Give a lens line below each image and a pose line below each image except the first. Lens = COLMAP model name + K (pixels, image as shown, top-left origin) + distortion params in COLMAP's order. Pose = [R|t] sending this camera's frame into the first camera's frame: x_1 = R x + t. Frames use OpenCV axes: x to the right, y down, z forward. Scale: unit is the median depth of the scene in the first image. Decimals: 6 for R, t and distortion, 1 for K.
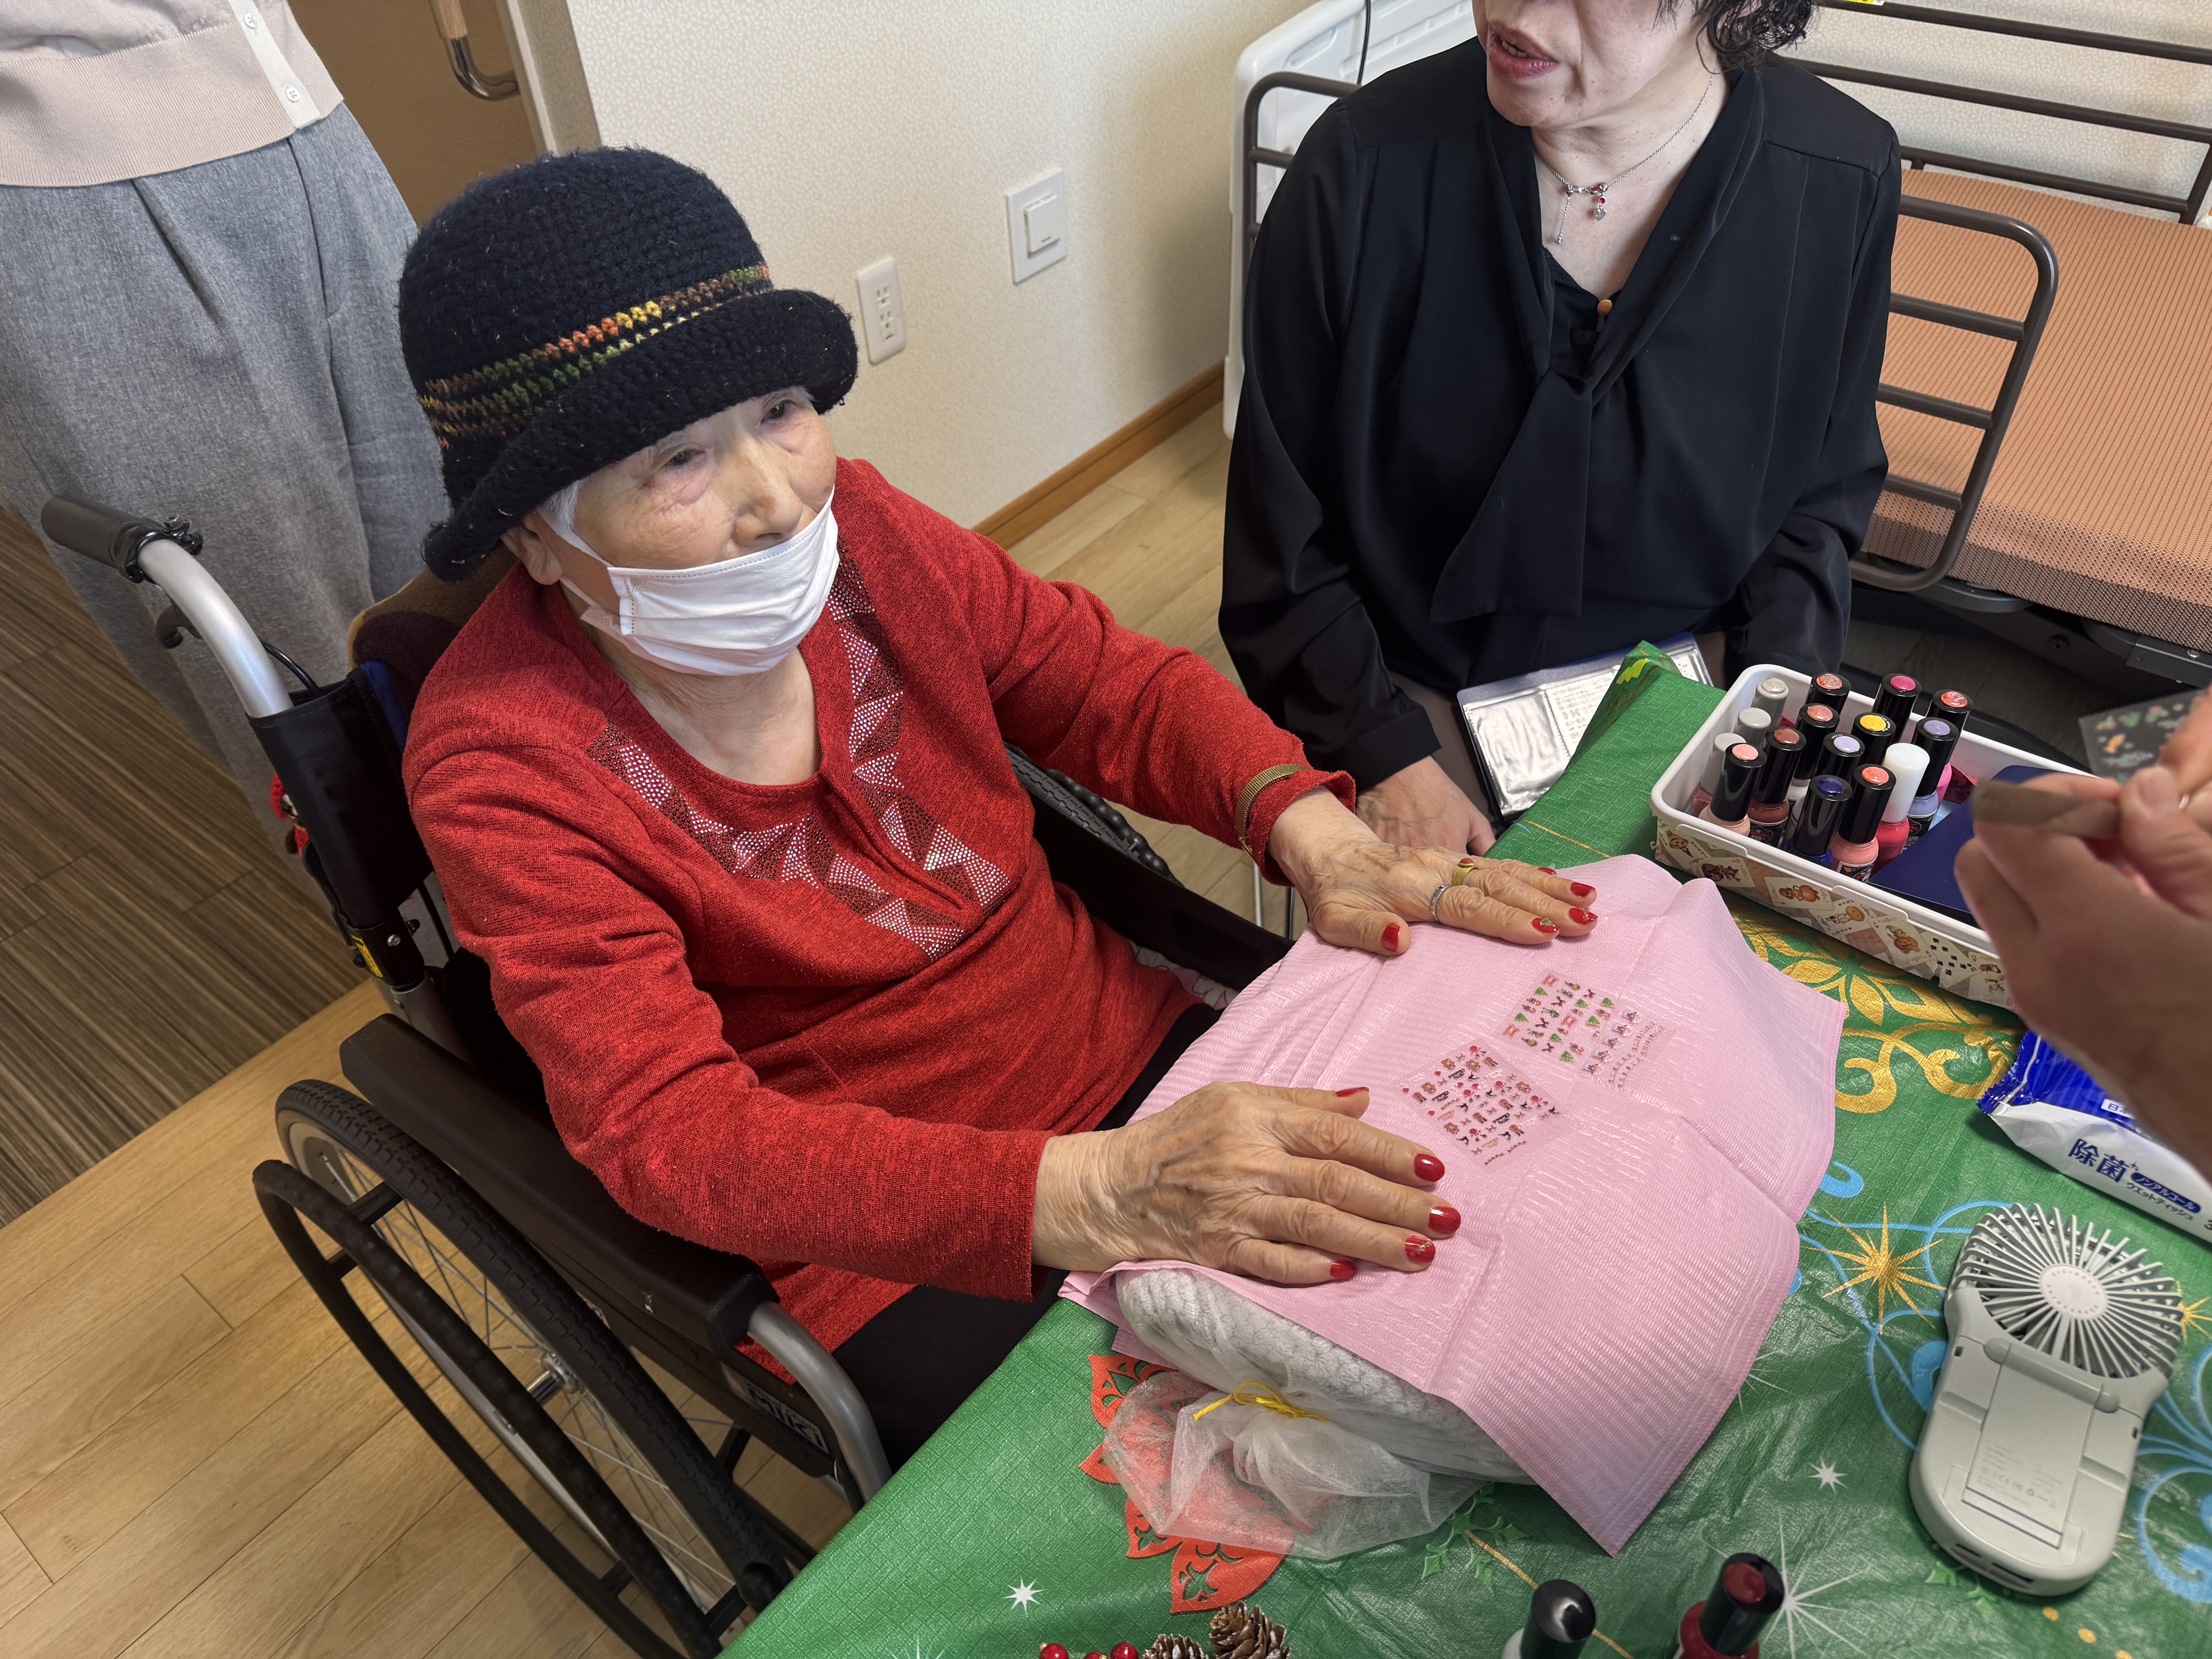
lens RADIAL K [[1561.6, 0, 1163.0], [0, 1561.6, 824.3], [0, 0, 1]] dist [-0.005214, -0.002972]
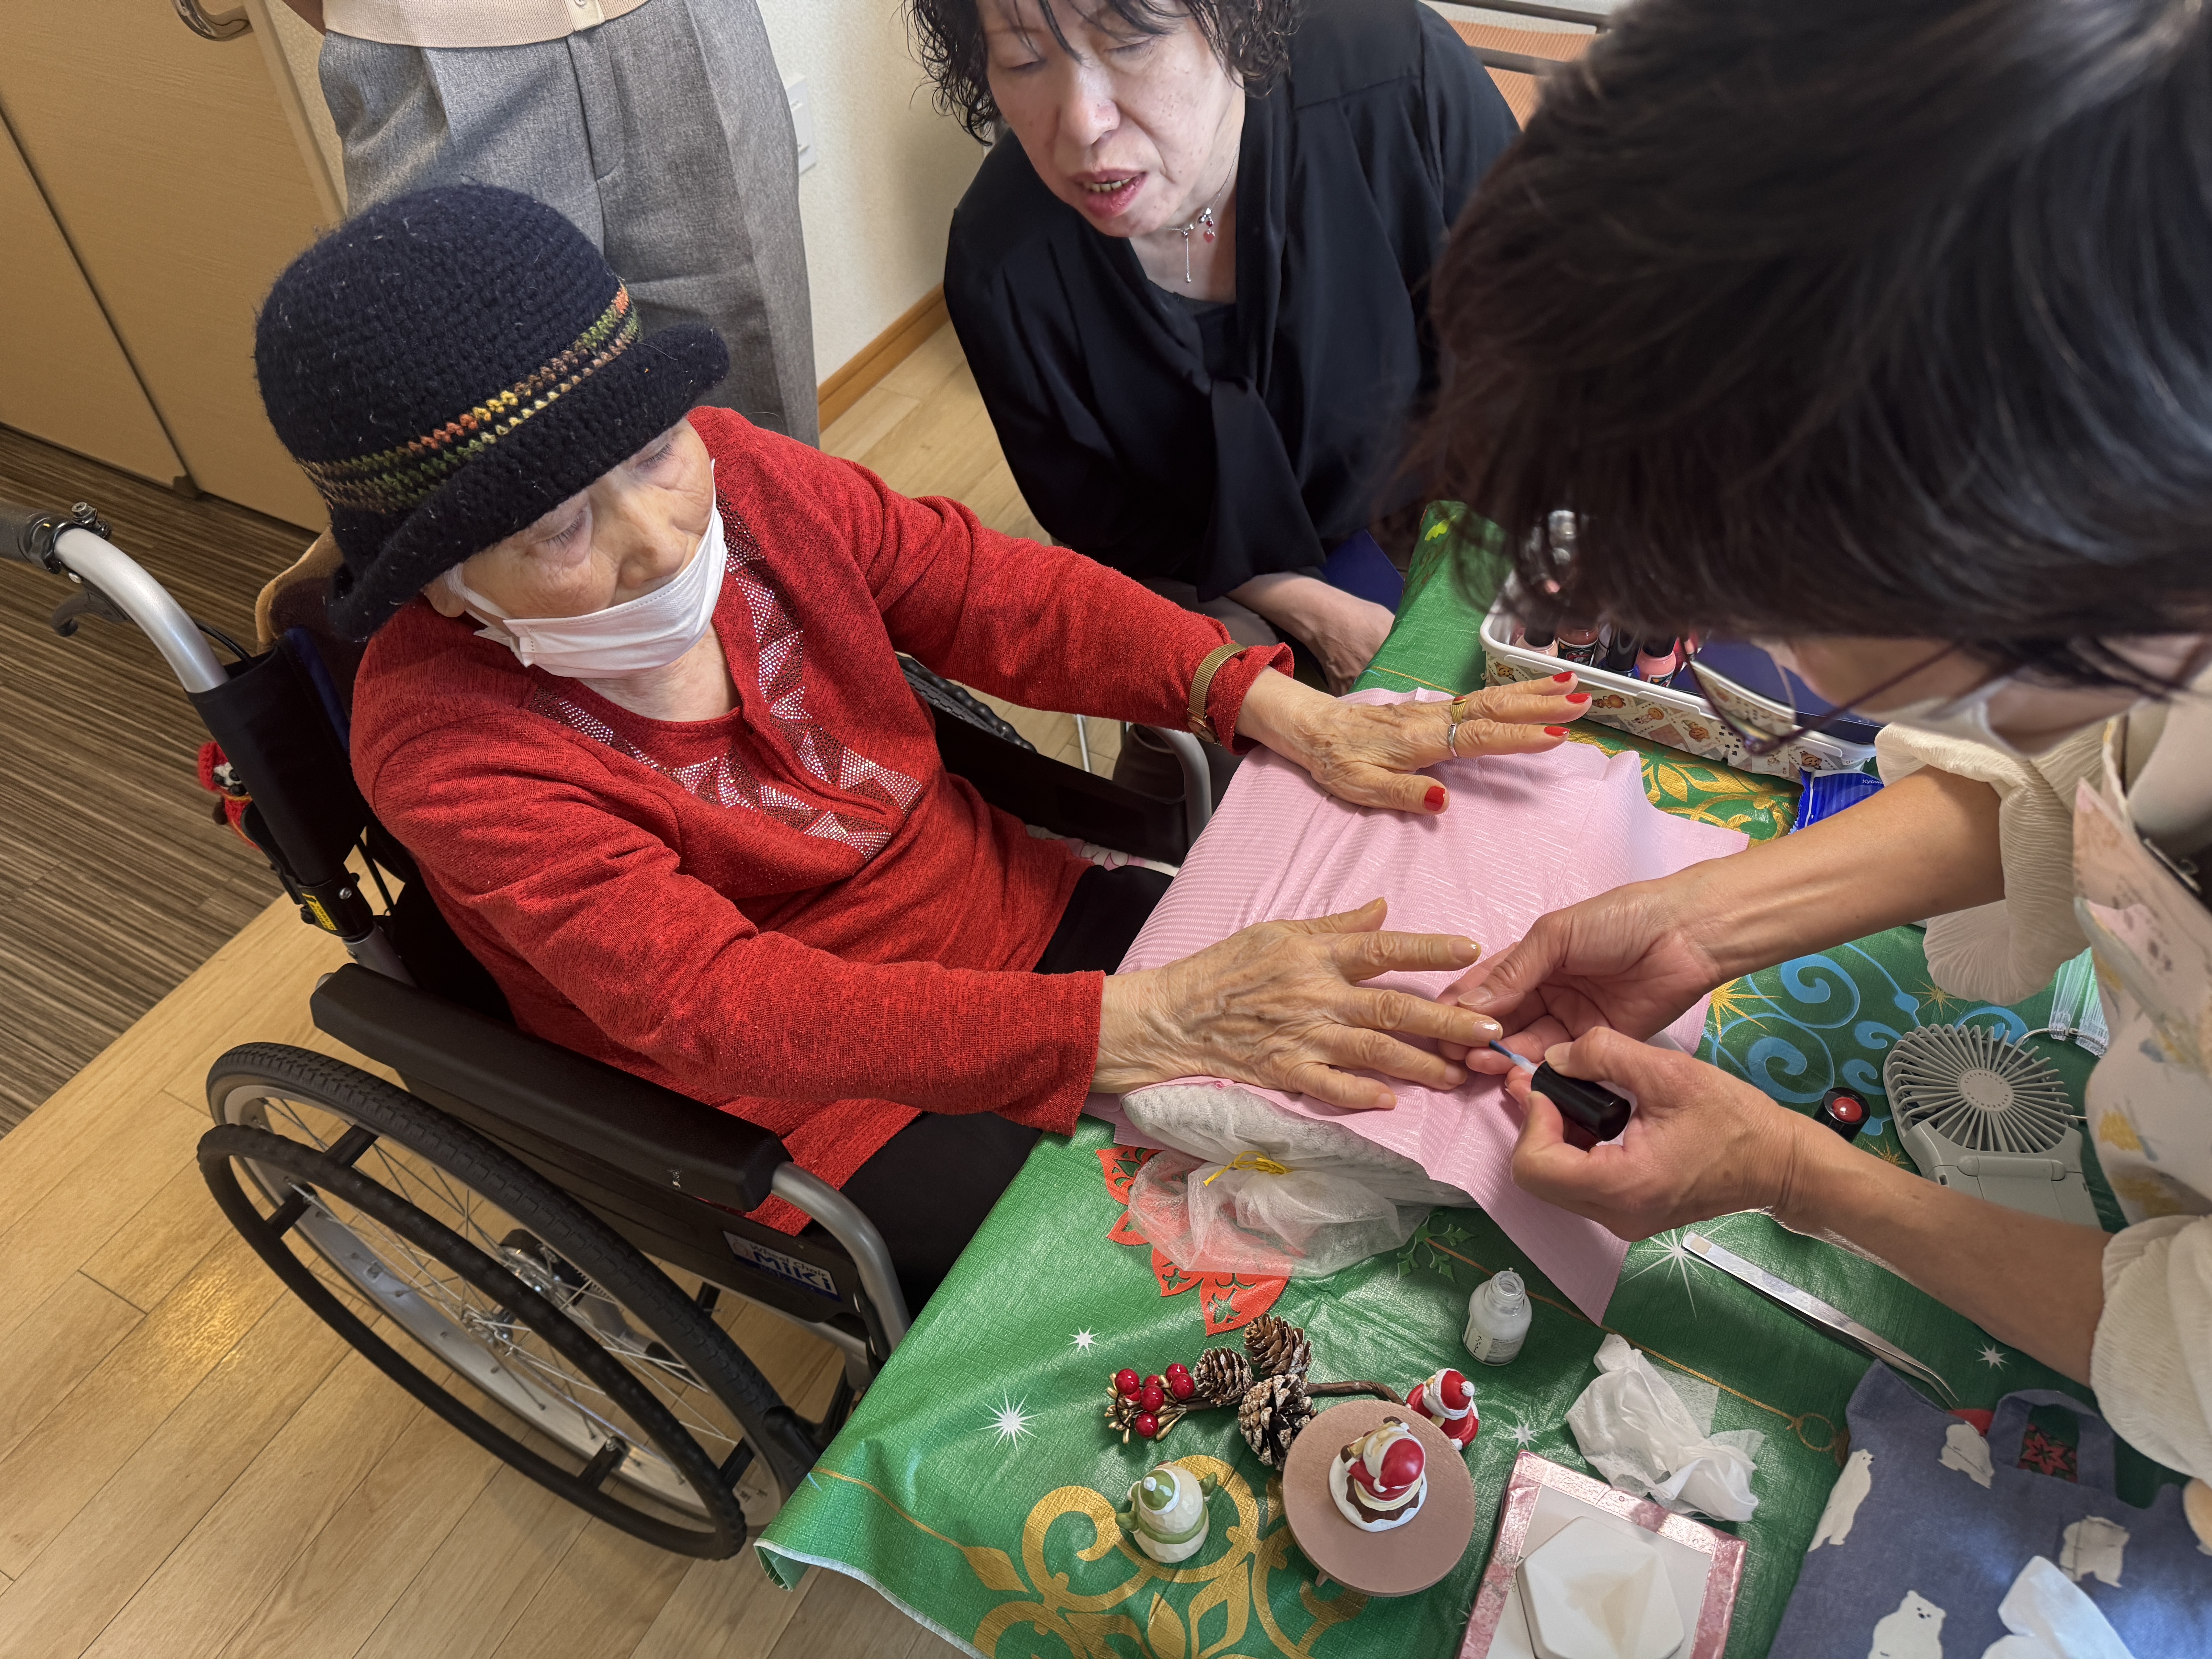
lens RADIAL K [[1561.6, 0, 1163.0], [0, 1561.6, 824.3], [0, 0, 1]] dist [-0.005214, -0.002972]
pose [[0.981638, -0.119728, 0.148498, -0.061648], [0.108762, 0.990850, 0.079914, 0.002563], [-0.156707, -0.062296, 0.985679, -0.066958]]
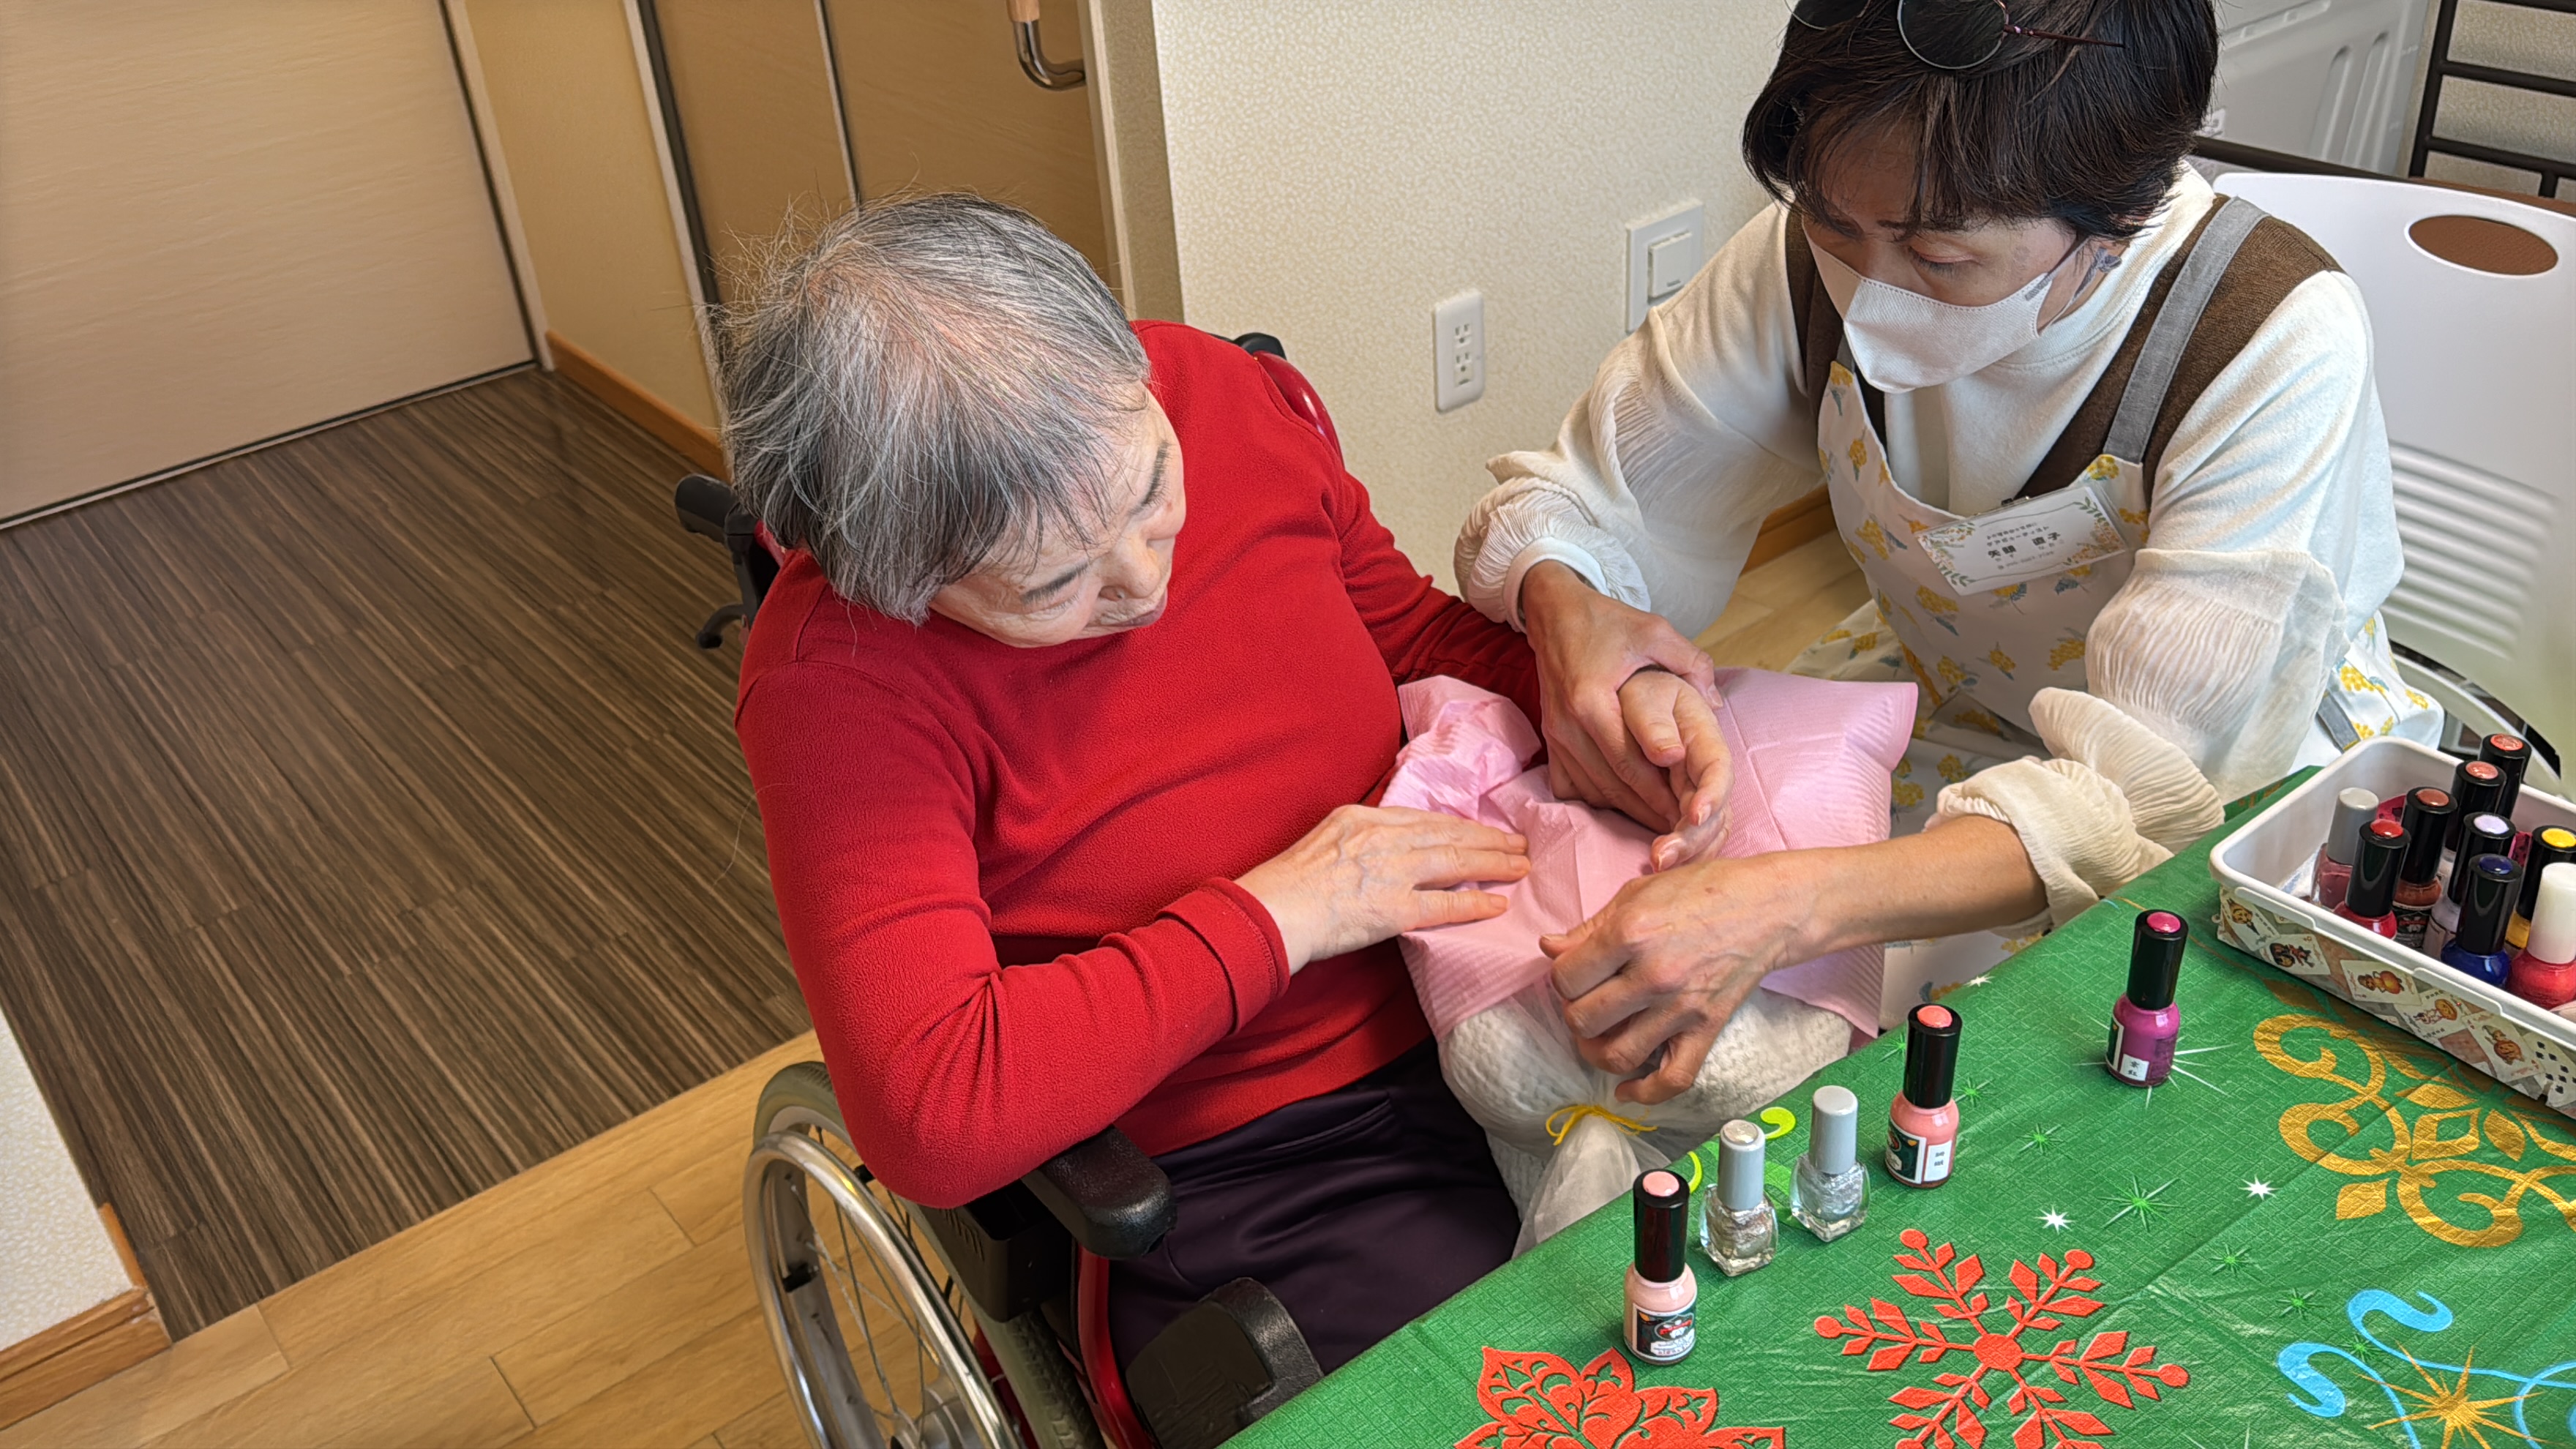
lens RADIAL K [[2258.4, 0, 1392.7], [0, 2258.4, 735.9], [0, 0, 1]] dist [0.183317, -0.368204]
pose [[0.973320, 0.093057, -0.209736, 0.074958], [-0.130130, 0.976721, -0.170537, 0.105843], [0.188984, 0.193280, 0.962771, -0.172531]]
